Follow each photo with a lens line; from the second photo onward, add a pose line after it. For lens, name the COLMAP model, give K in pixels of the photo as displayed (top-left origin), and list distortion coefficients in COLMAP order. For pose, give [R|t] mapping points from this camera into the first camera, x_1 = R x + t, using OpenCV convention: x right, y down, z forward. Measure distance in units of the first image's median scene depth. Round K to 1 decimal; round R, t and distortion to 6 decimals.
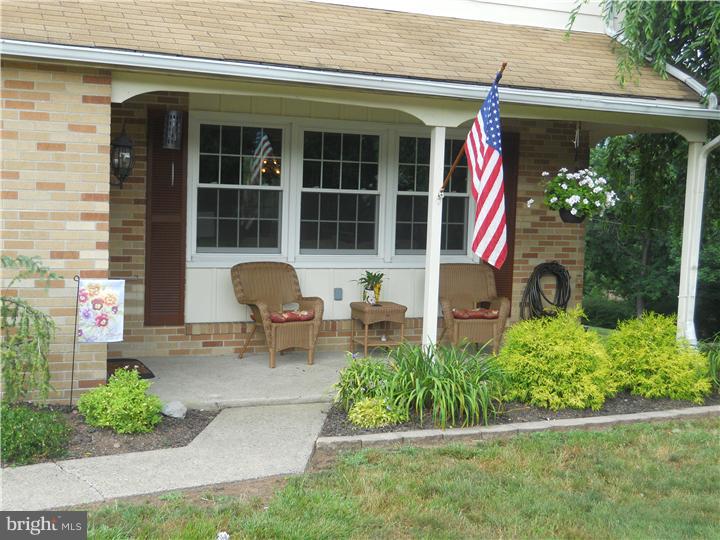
lens RADIAL K [[580.4, 0, 367.9], [0, 580.4, 271.3], [0, 0, 1]] dist [-0.053865, 0.025508]
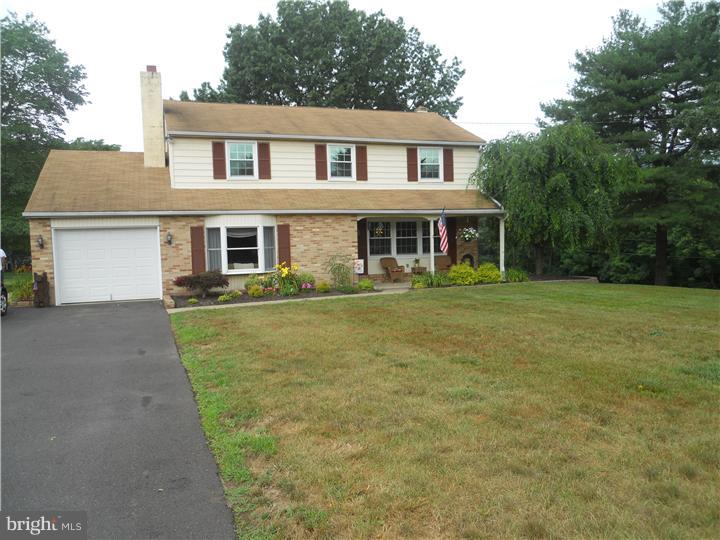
lens RADIAL K [[580.4, 0, 367.9], [0, 580.4, 271.3], [0, 0, 1]] dist [-0.053865, 0.025508]
pose [[0.997045, -0.058185, -0.050151, -0.128466], [0.053938, 0.995151, -0.082245, 0.388005], [0.054693, 0.079297, 0.995350, -2.836926]]
